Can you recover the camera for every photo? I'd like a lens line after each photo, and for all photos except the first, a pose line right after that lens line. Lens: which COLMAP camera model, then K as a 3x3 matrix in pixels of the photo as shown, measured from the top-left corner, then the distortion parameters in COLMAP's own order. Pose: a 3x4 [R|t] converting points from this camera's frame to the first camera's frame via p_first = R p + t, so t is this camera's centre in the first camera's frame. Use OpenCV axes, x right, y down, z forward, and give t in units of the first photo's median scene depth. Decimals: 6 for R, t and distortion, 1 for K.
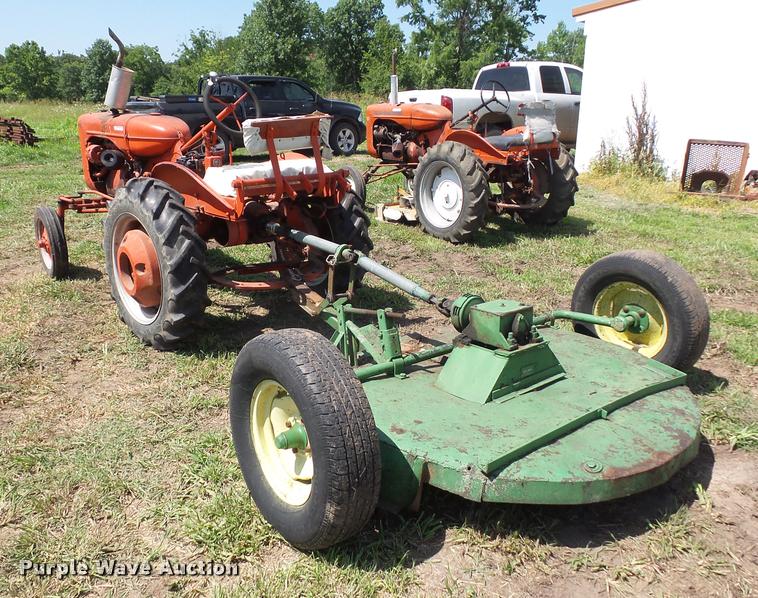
lens RADIAL K [[678.8, 0, 379.0], [0, 678.8, 299.0], [0, 0, 1]] dist [-0.001298, 0.002954]
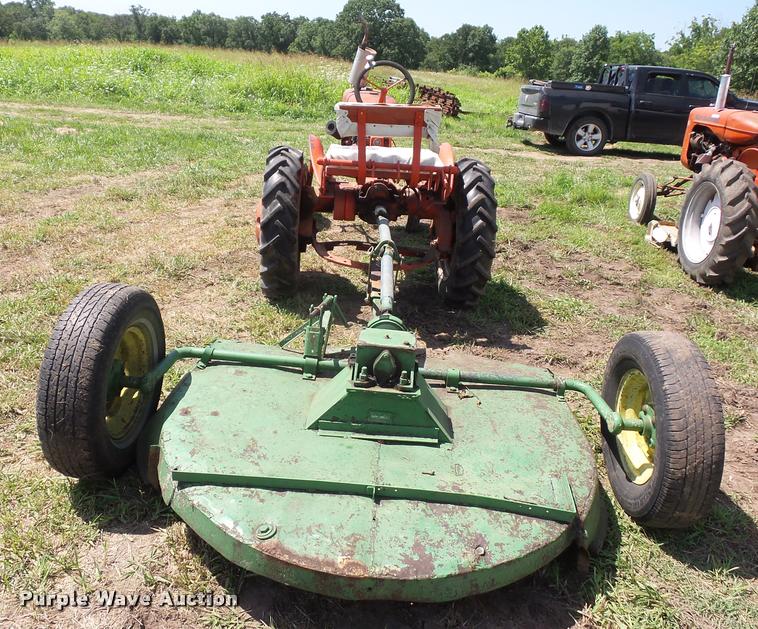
lens RADIAL K [[647.6, 0, 356.7], [0, 647.6, 287.9], [0, 0, 1]] dist [0.005983, 0.003819]
pose [[0.750157, 0.266877, -0.605013, 0.149622], [-0.255695, 0.960840, 0.106799, -0.030379], [0.609823, 0.074583, 0.789020, 0.073642]]
